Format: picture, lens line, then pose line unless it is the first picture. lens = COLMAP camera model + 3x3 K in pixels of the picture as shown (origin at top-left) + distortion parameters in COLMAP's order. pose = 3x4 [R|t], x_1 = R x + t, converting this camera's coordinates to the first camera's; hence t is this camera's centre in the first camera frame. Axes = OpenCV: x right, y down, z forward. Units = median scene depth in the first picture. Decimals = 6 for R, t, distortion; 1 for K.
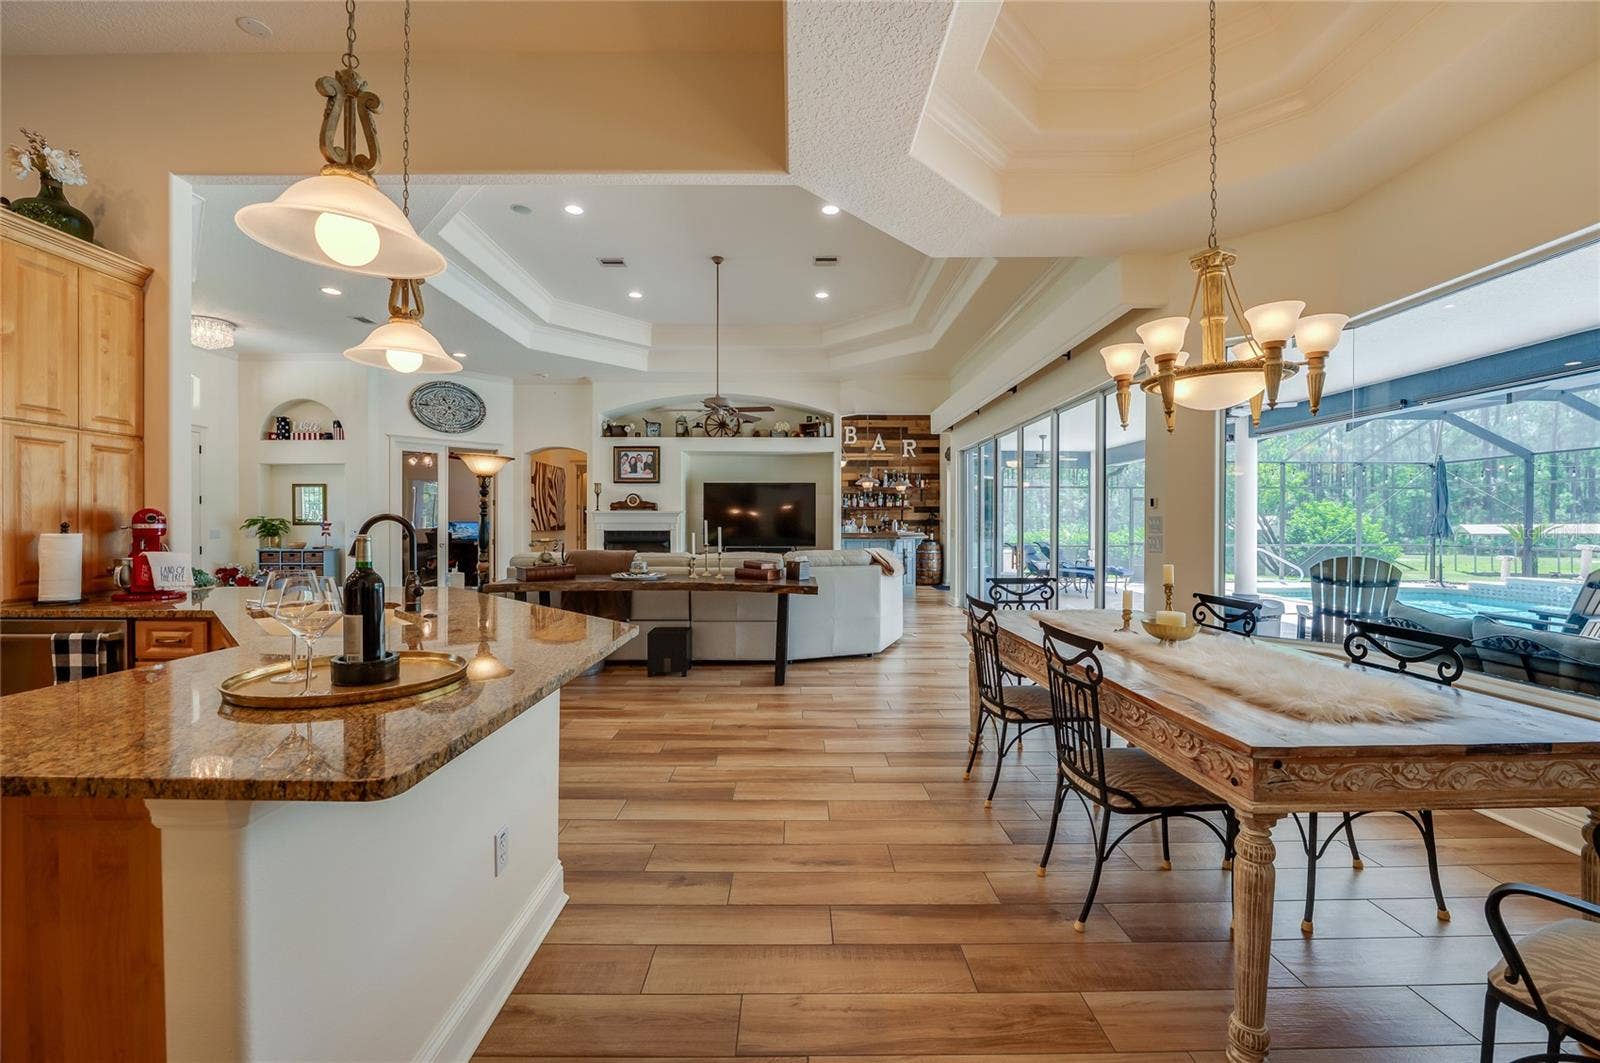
lens RADIAL K [[647.5, 0, 799.3], [0, 647.5, 525.0], [0, 0, 1]] dist [-0.003034, 0.000386]
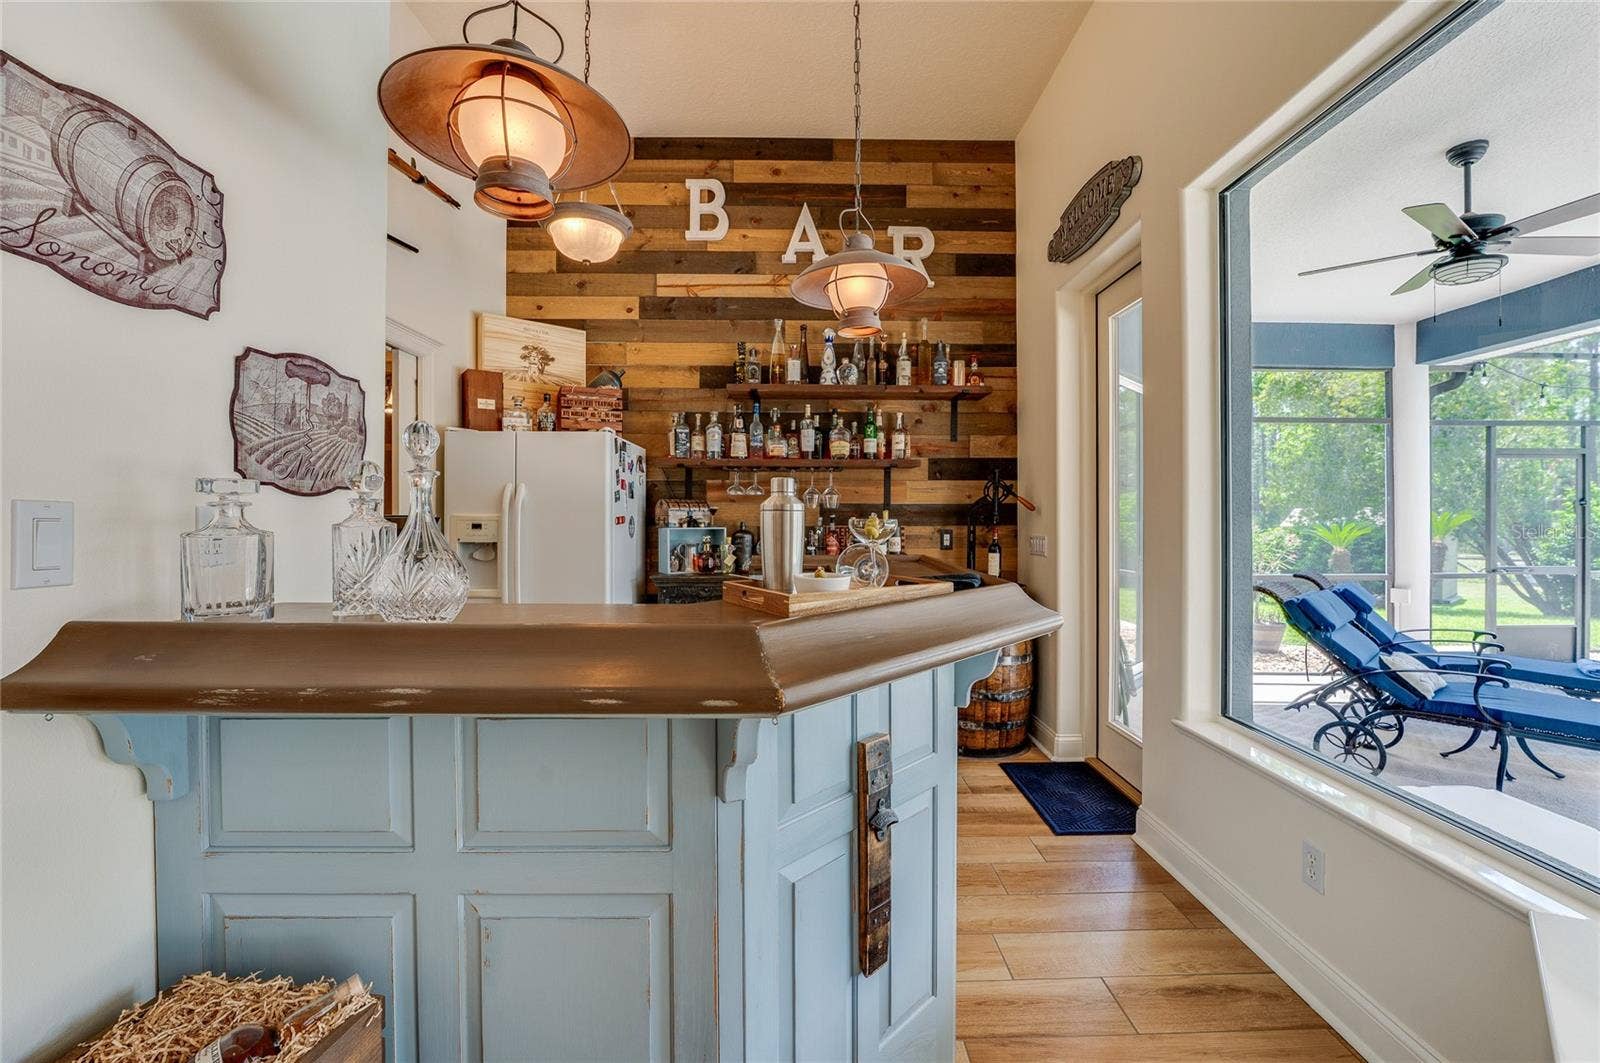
lens RADIAL K [[647.5, 0, 801.1], [0, 647.5, 525.0], [0, 0, 1]] dist [-0.003034, 0.000386]
pose [[0.999989, -0.003446, -0.003128, 0.121414], [0.003451, 0.999993, 0.001695, 0.000612], [0.003122, -0.001706, 0.999994, 0.712119]]
